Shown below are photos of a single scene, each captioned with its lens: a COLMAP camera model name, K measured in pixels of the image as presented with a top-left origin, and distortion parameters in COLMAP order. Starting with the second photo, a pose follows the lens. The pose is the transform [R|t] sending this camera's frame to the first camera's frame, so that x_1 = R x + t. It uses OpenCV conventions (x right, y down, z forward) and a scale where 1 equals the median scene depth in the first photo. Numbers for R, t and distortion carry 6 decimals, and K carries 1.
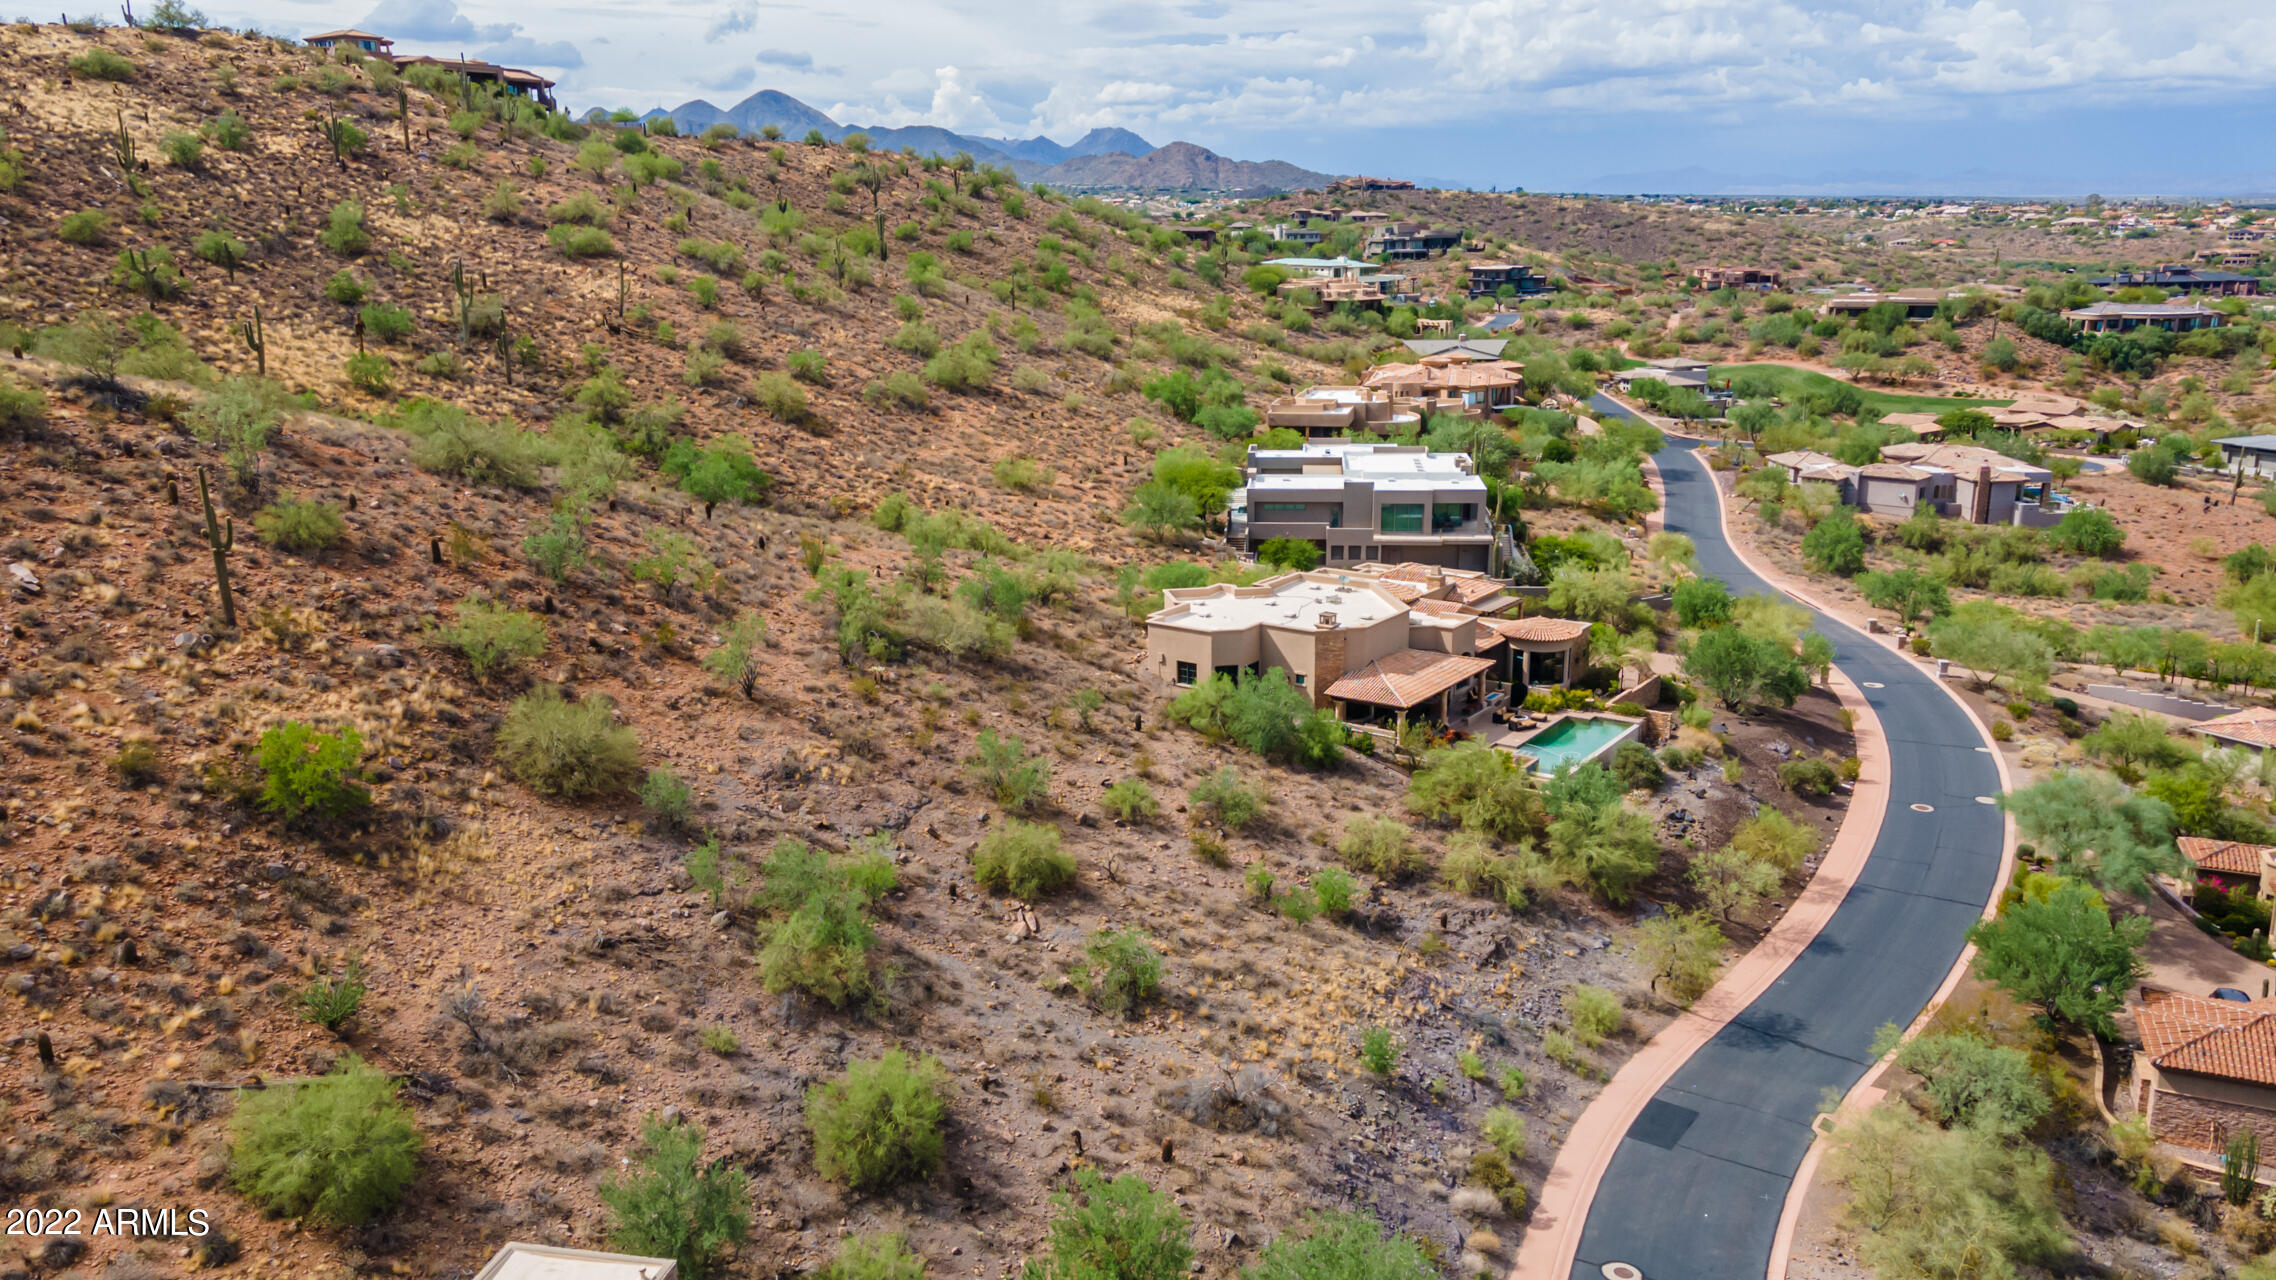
lens RADIAL K [[1682.8, 0, 1138.0], [0, 1682.8, 640.0], [0, 0, 1]] dist [0.032230, 0.005502]
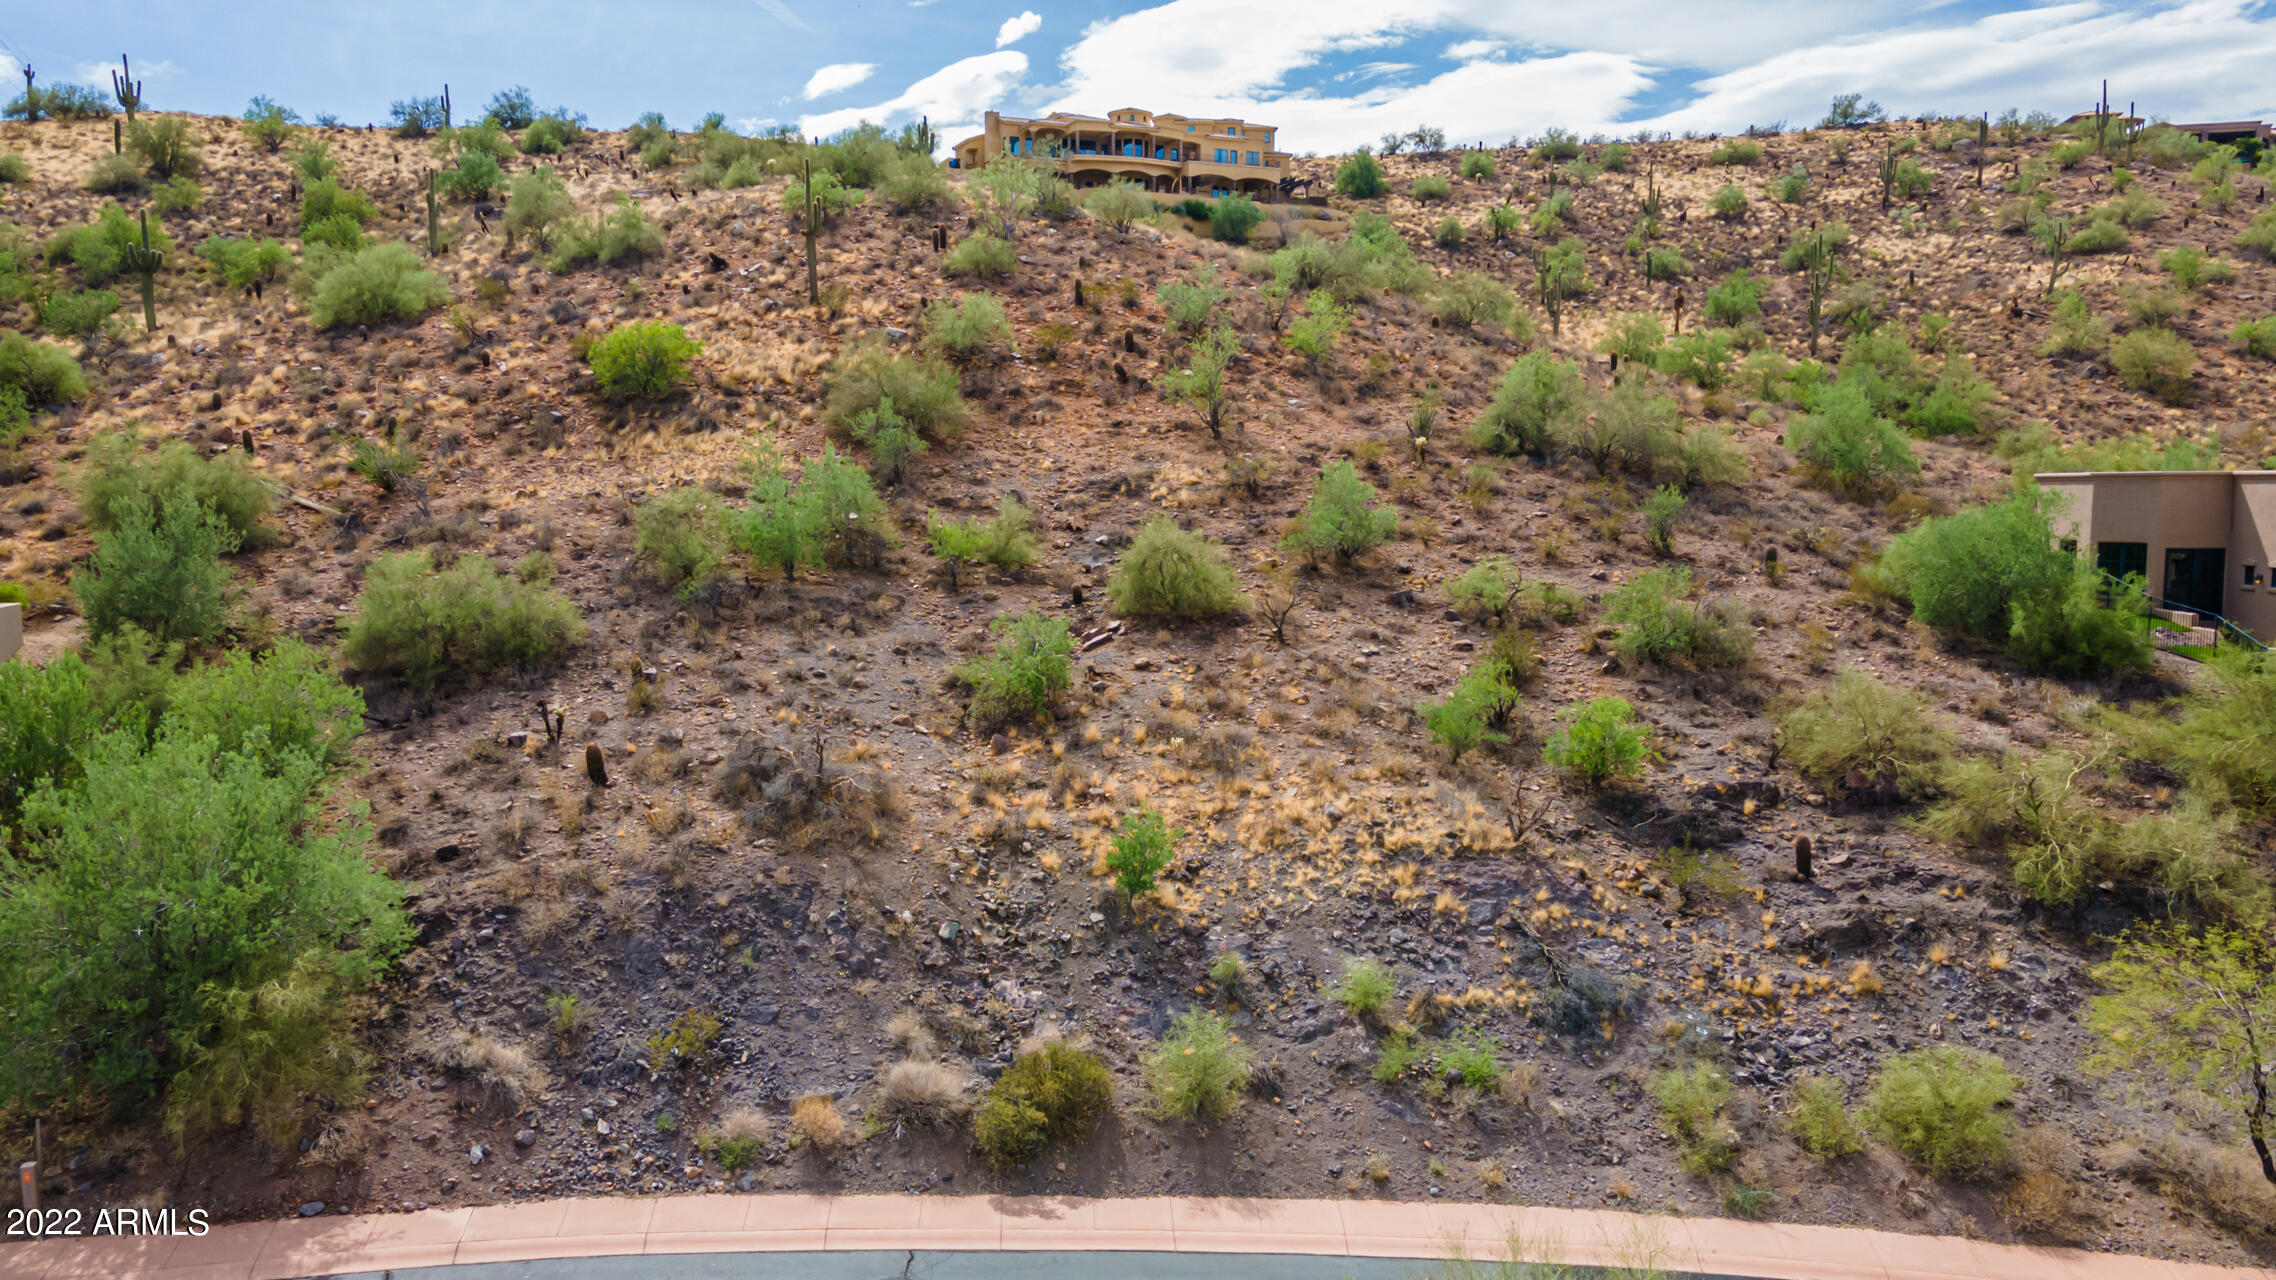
lens RADIAL K [[1641.7, 0, 1132.9], [0, 1641.7, 671.6], [0, 0, 1]] dist [0.026877, 0.005251]
pose [[0.455565, 0.110567, -0.883309, 0.396401], [-0.214959, 0.976557, 0.011374, 0.122007], [0.863859, 0.184694, 0.468653, 0.499490]]
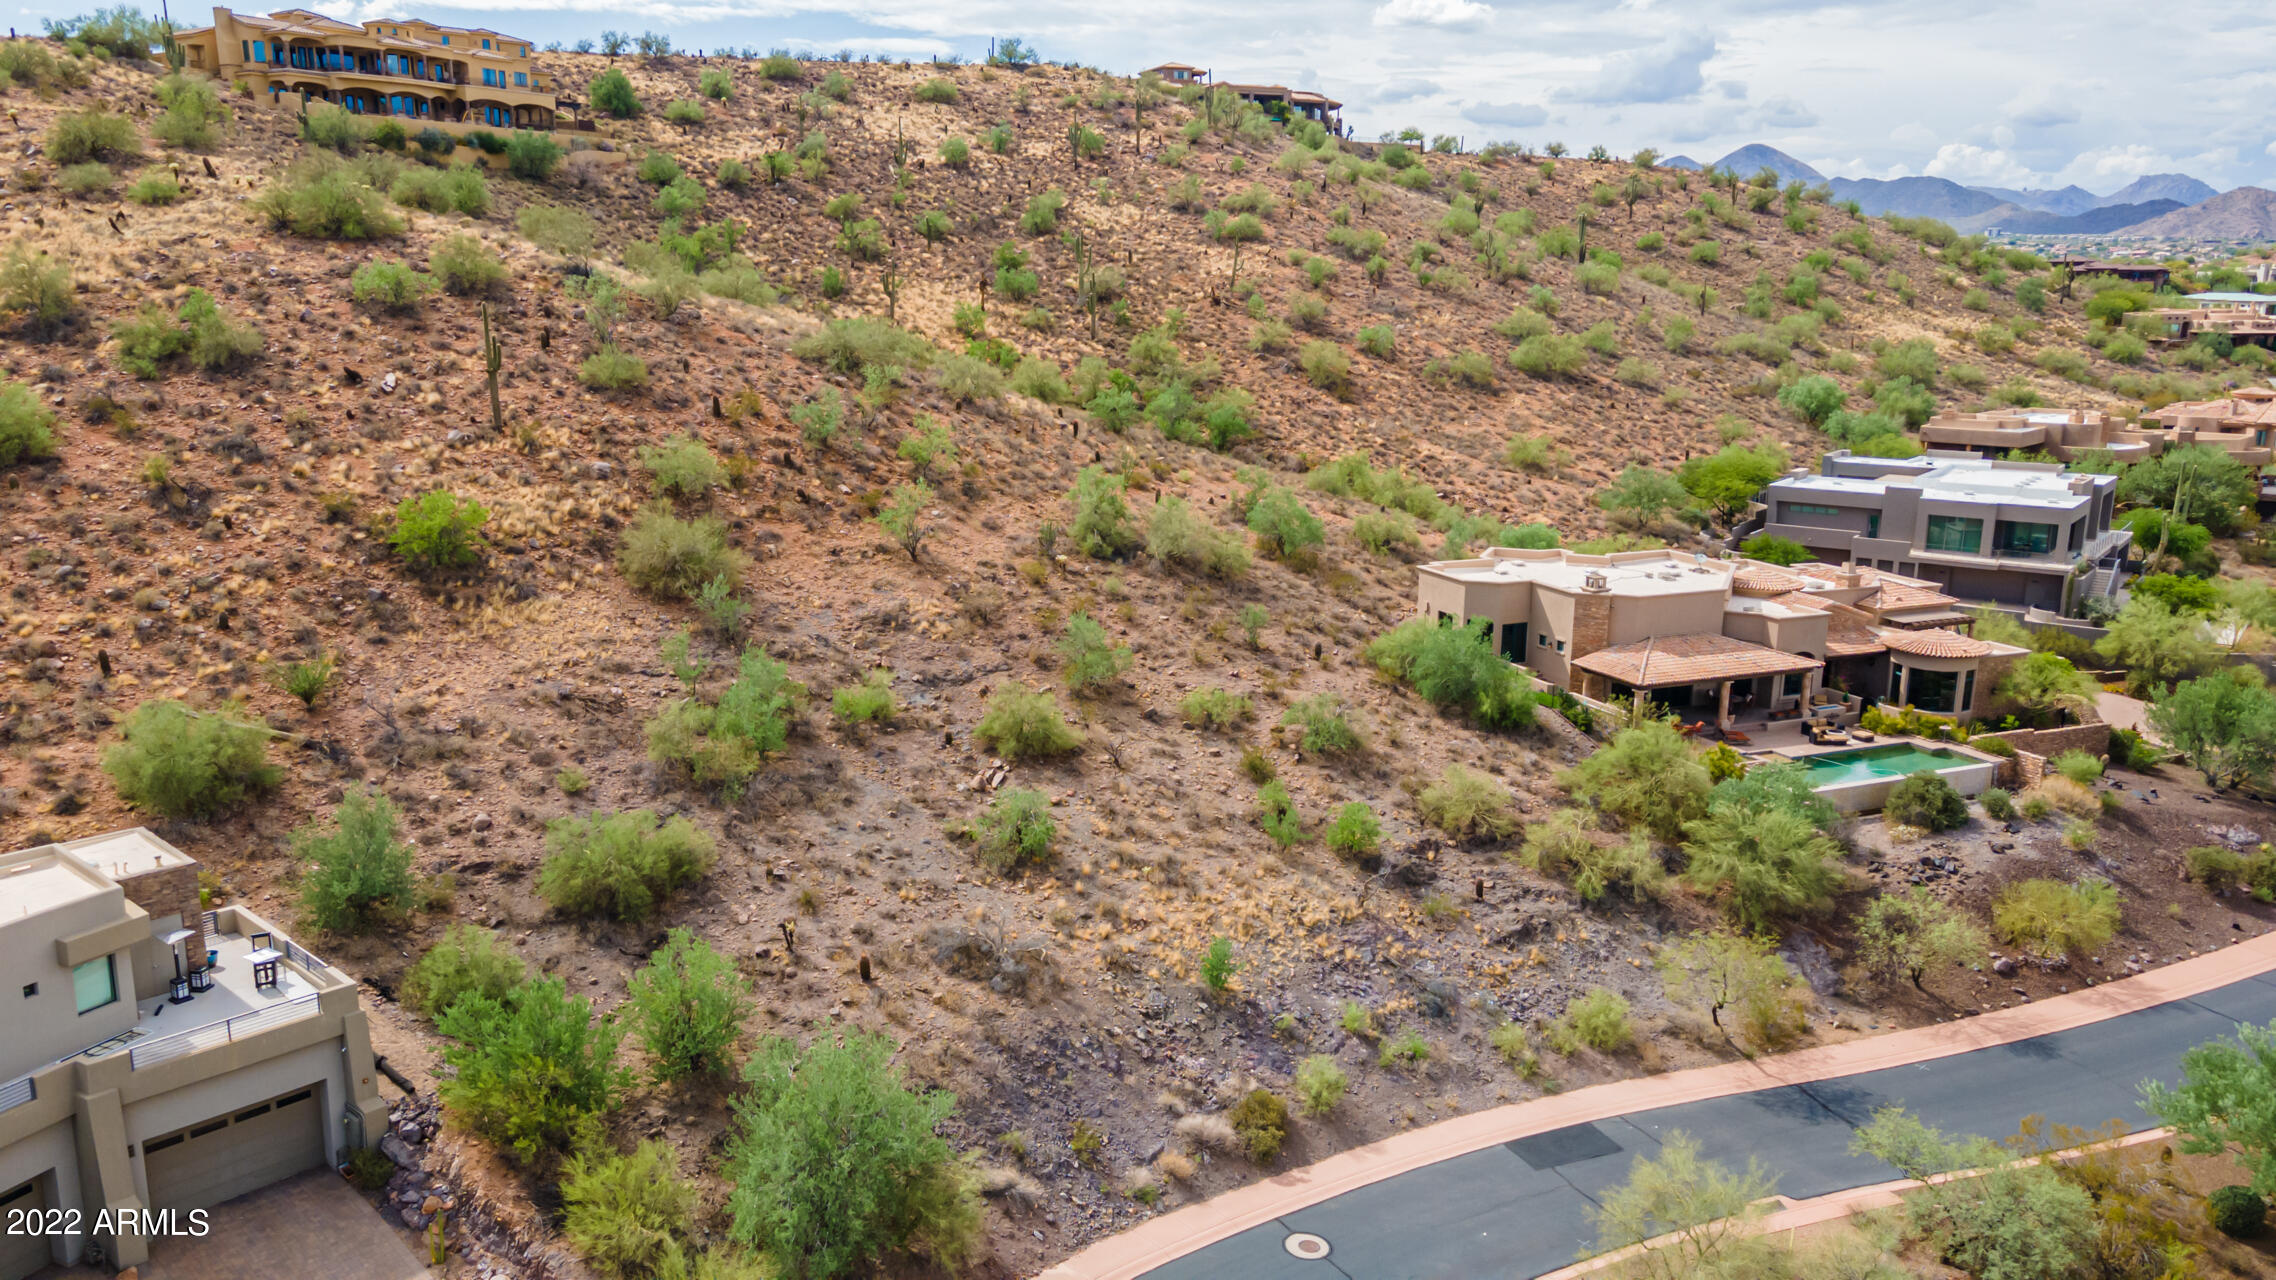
lens RADIAL K [[1644.2, 0, 1129.4], [0, 1644.2, 637.9], [0, 0, 1]] dist [0.031047, 0.010131]
pose [[0.854527, 0.131019, -0.502612, 0.355823], [-0.143251, 0.989582, 0.014411, 0.040834], [0.499263, 0.059685, 0.864392, 0.124775]]
